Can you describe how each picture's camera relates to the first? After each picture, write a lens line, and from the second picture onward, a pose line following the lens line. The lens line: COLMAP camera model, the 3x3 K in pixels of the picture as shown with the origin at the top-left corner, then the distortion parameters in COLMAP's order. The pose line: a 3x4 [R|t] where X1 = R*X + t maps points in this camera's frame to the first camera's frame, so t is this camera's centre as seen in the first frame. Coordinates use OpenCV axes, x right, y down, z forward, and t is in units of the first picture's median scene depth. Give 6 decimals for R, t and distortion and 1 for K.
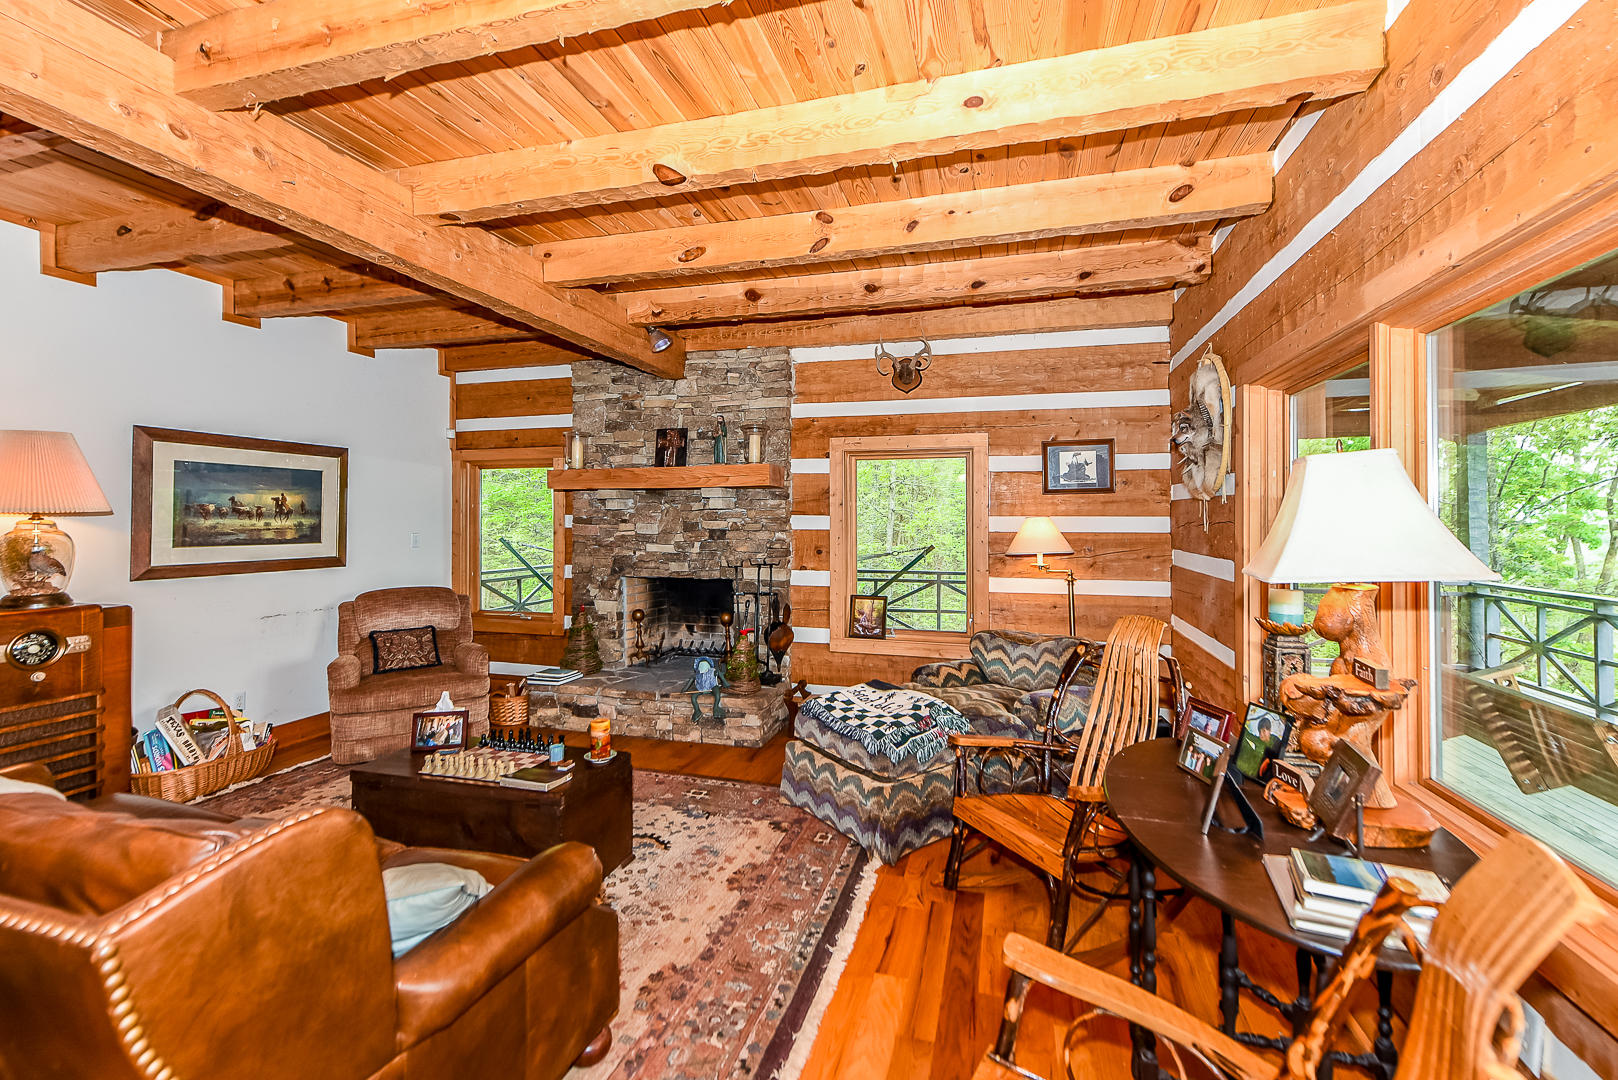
lens RADIAL K [[661.3, 0, 772.0], [0, 661.3, 508.5], [0, 0, 1]] dist [0.004084, -0.001184]
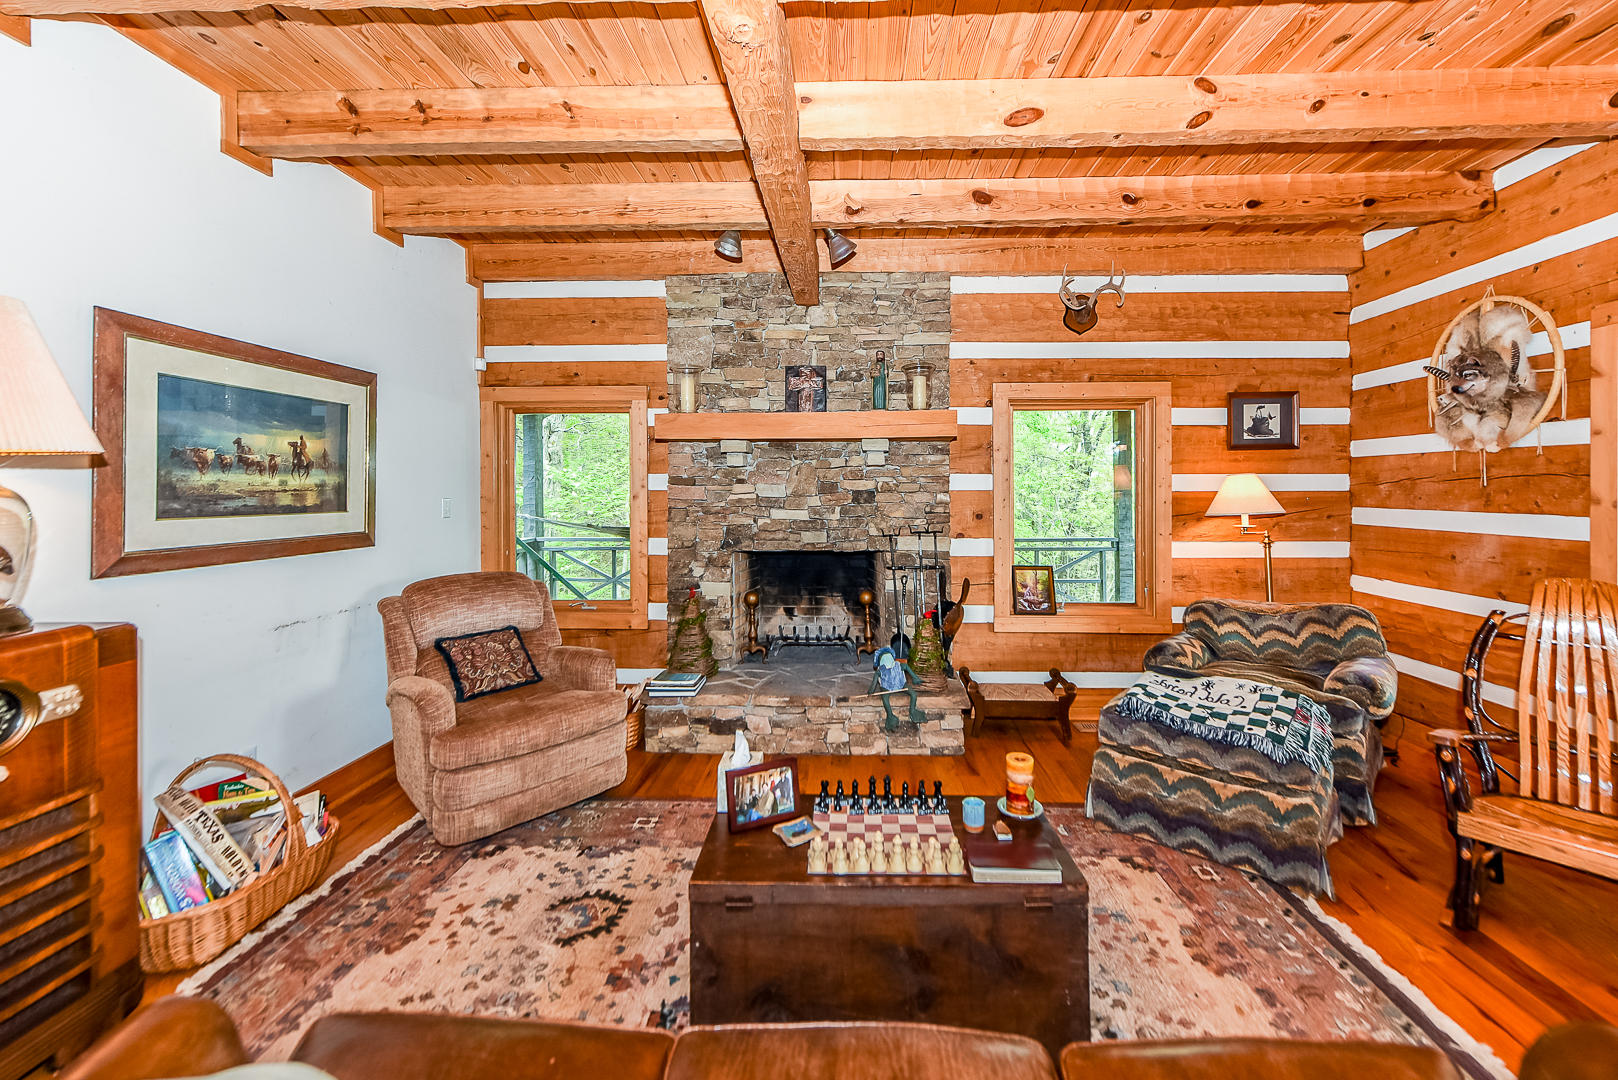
lens RADIAL K [[661.3, 0, 752.4], [0, 661.3, 486.0], [0, 0, 1]] dist [0.004084, -0.001184]
pose [[0.972295, -0.002247, 0.233747, -0.452170], [-0.000002, 0.999954, 0.009622, 0.019665], [-0.233758, -0.009356, 0.972250, 0.257936]]
